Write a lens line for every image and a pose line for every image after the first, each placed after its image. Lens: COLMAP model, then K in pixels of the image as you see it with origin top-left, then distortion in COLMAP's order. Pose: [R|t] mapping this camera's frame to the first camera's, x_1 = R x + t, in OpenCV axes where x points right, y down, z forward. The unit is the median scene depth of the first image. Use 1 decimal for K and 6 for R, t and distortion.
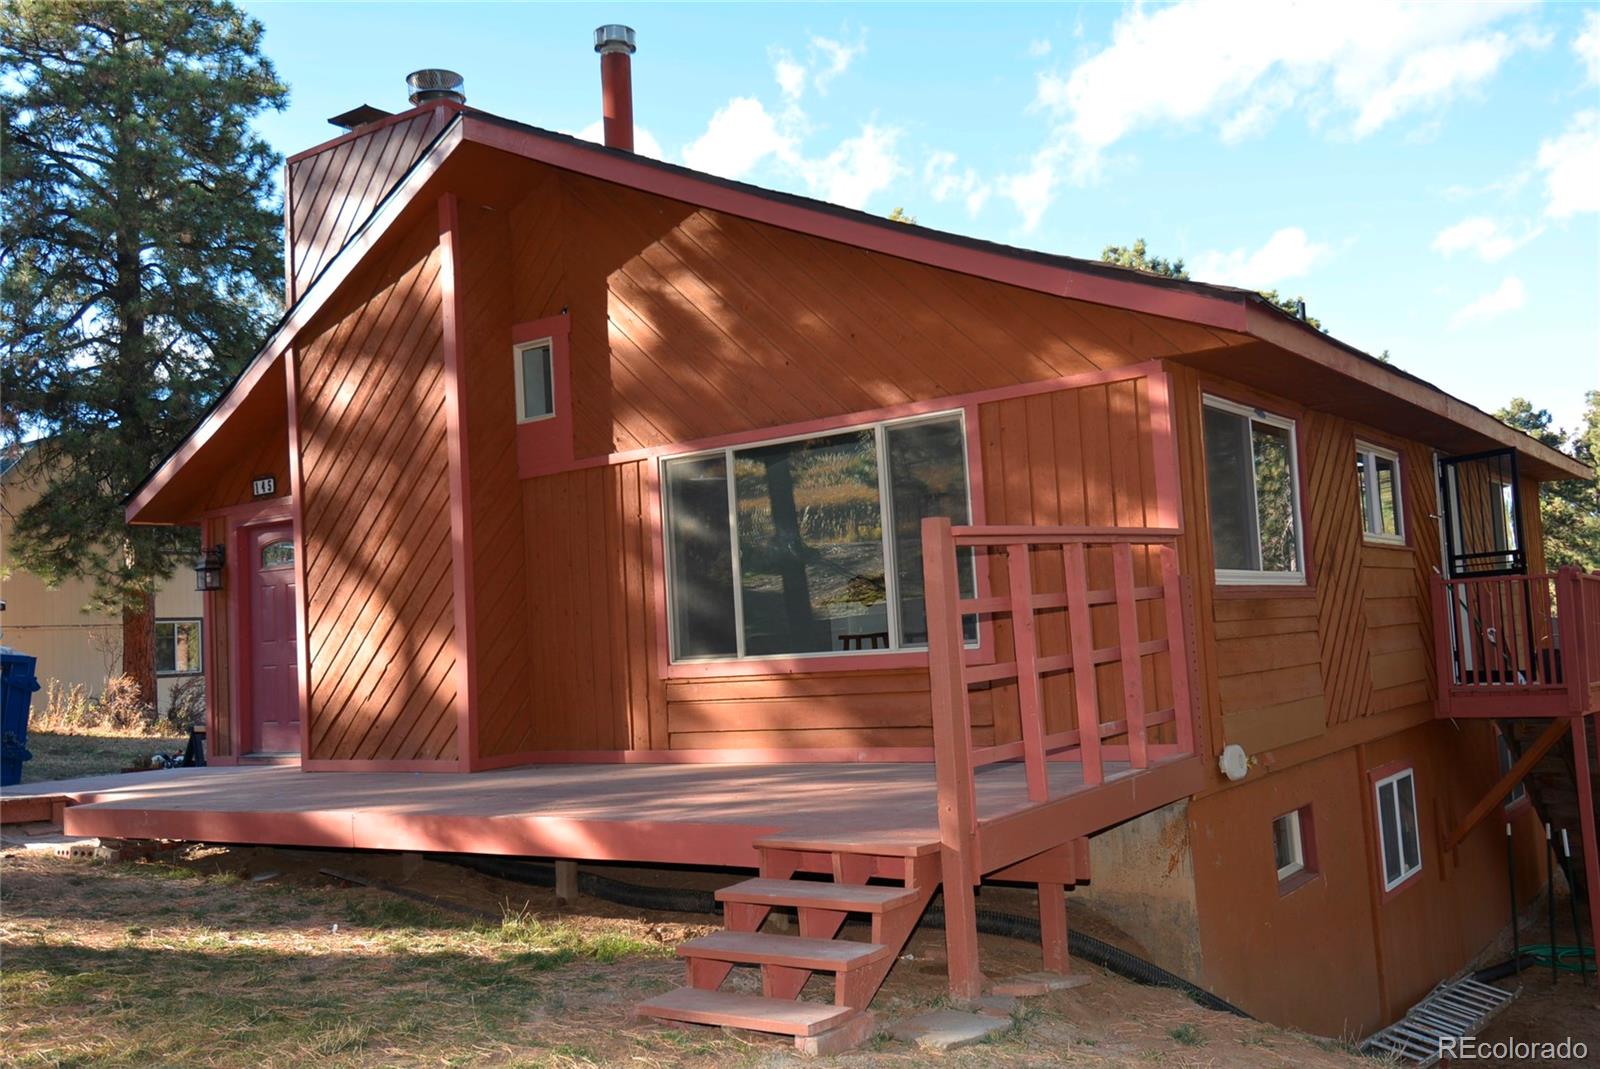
lens RADIAL K [[1420.6, 0, 813.6], [0, 1420.6, 546.7], [0, 0, 1]] dist [0.041521, 0.000986]
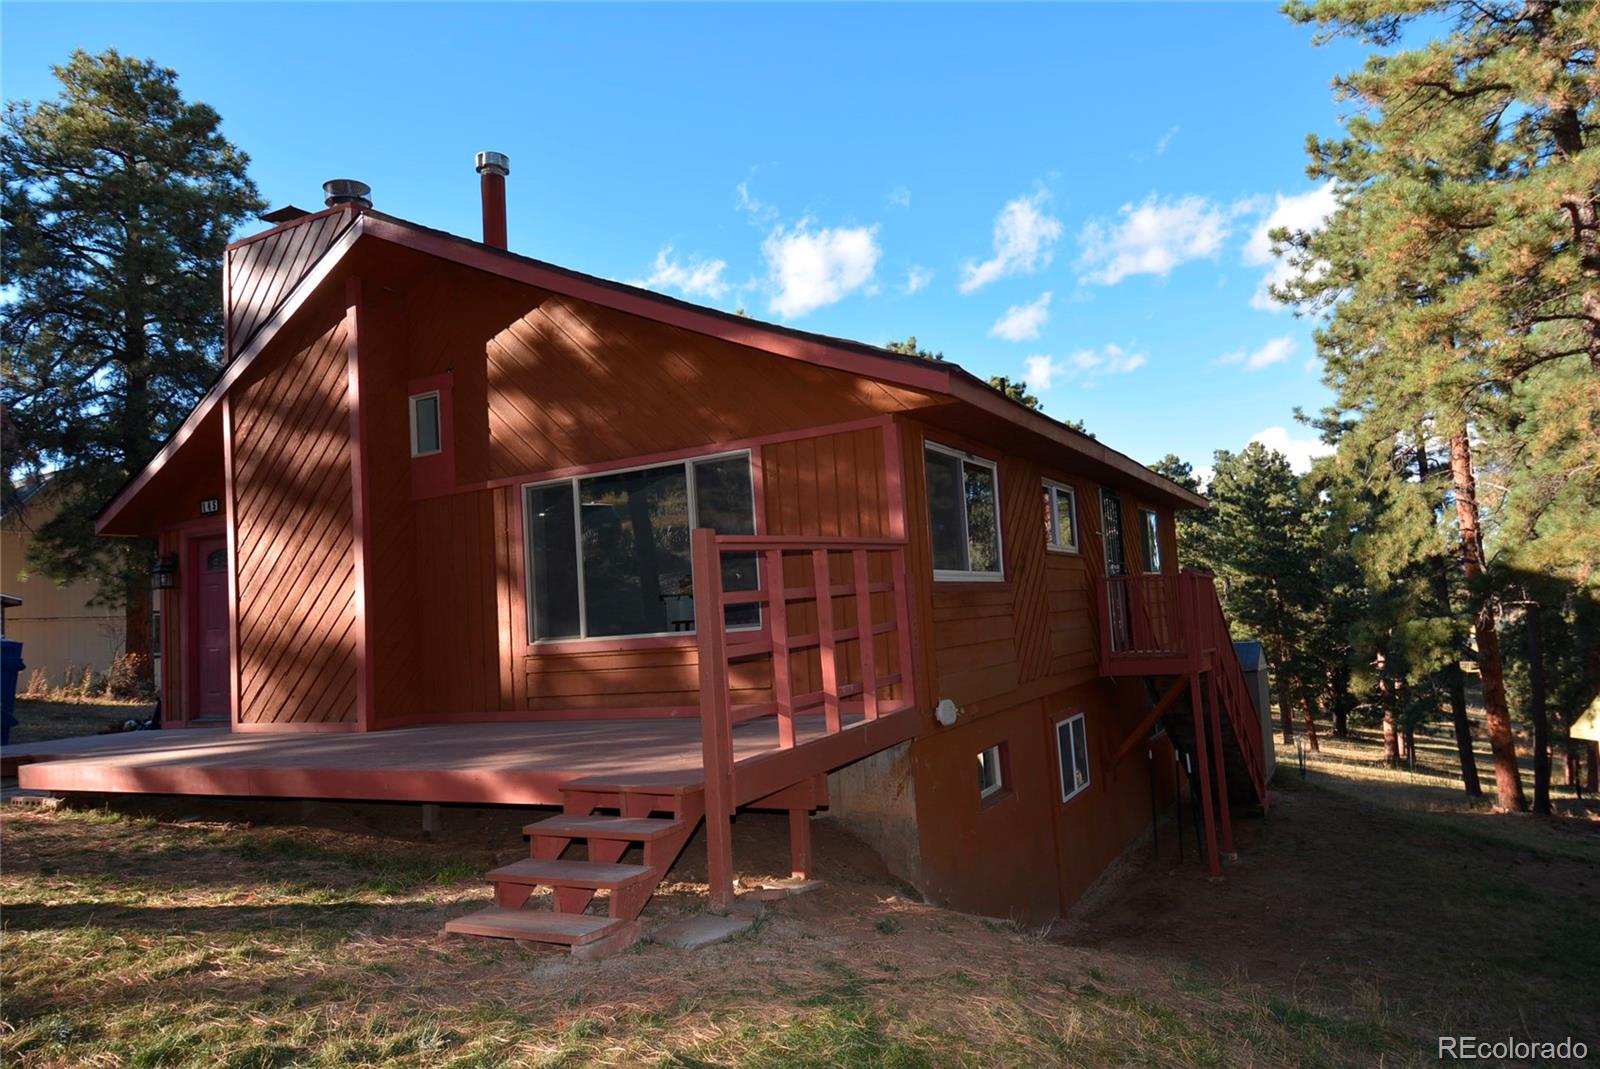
lens RADIAL K [[1025.1, 0, 813.6], [0, 1025.1, 543.2], [0, 0, 1]] dist [0.034644, -0.022515]
pose [[0.992744, 0.001951, 0.120231, 0.040641], [-0.000423, 0.999919, -0.012735, 0.002496], [-0.120246, 0.012592, 0.992664, 0.037707]]
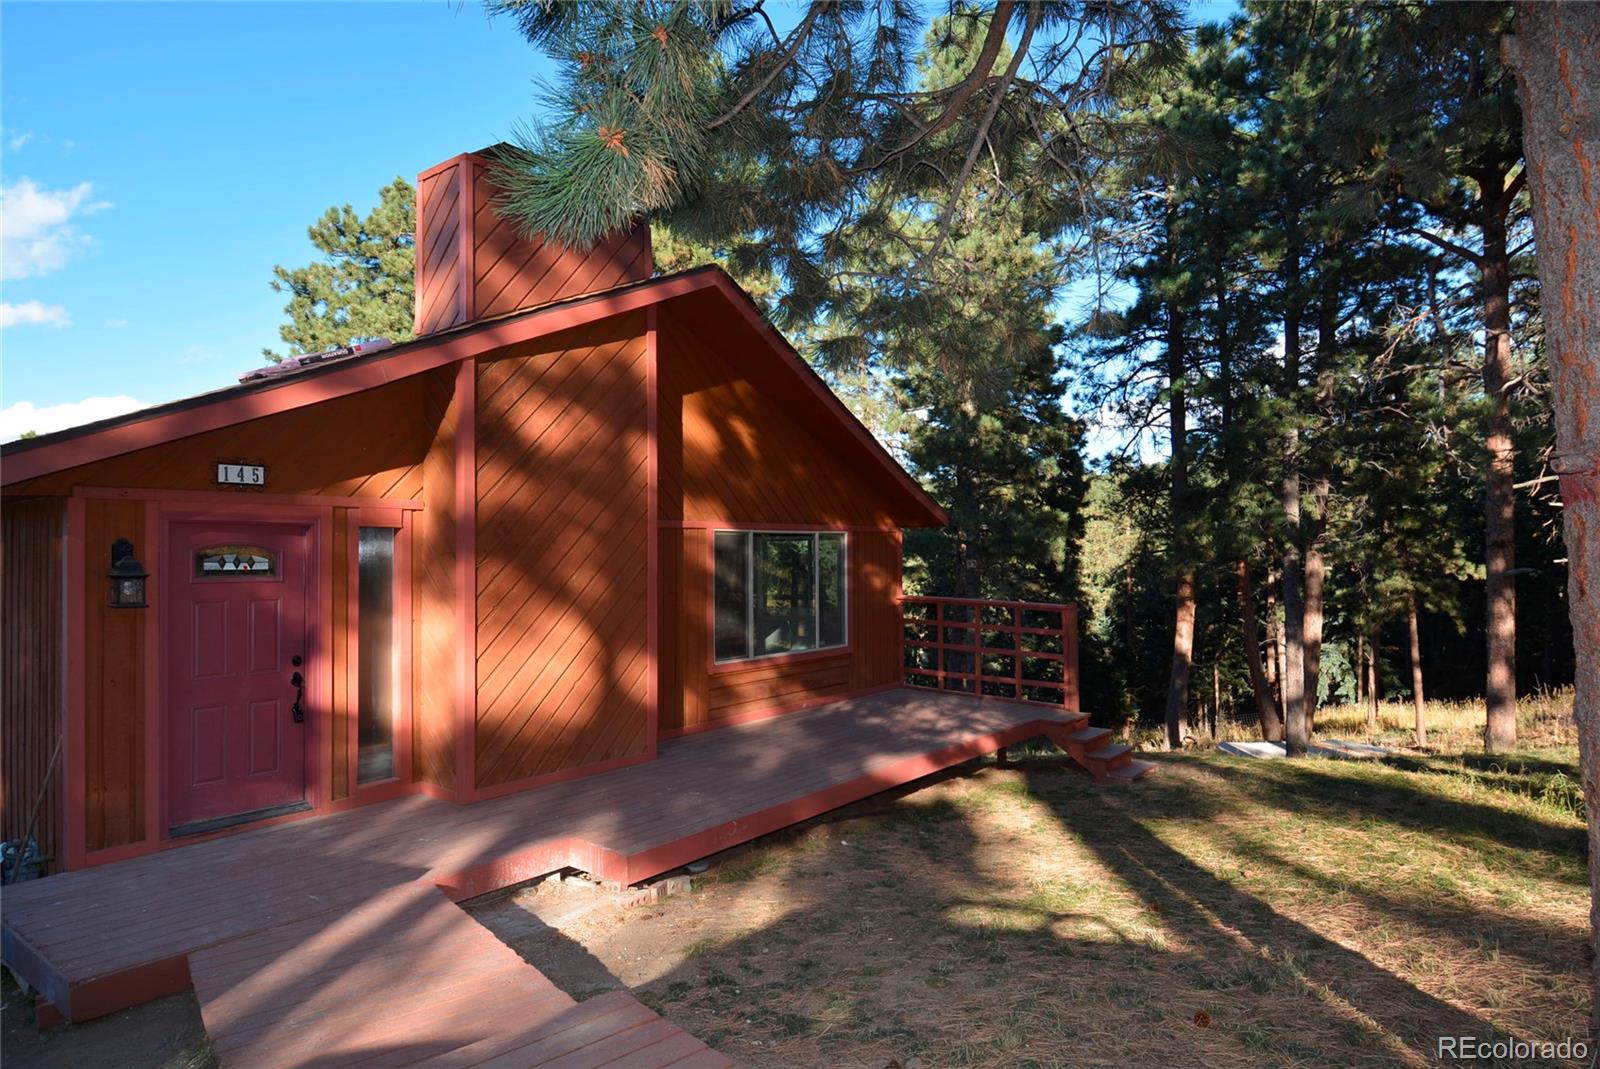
lens RADIAL K [[1025.1, 0, 795.0], [0, 1025.1, 563.5], [0, 0, 1]] dist [0.034644, -0.022515]
pose [[0.065224, 0.051716, 0.996530, -0.938110], [-0.074431, 0.996126, -0.046823, 0.015671], [-0.995091, -0.071119, 0.068820, 0.657846]]
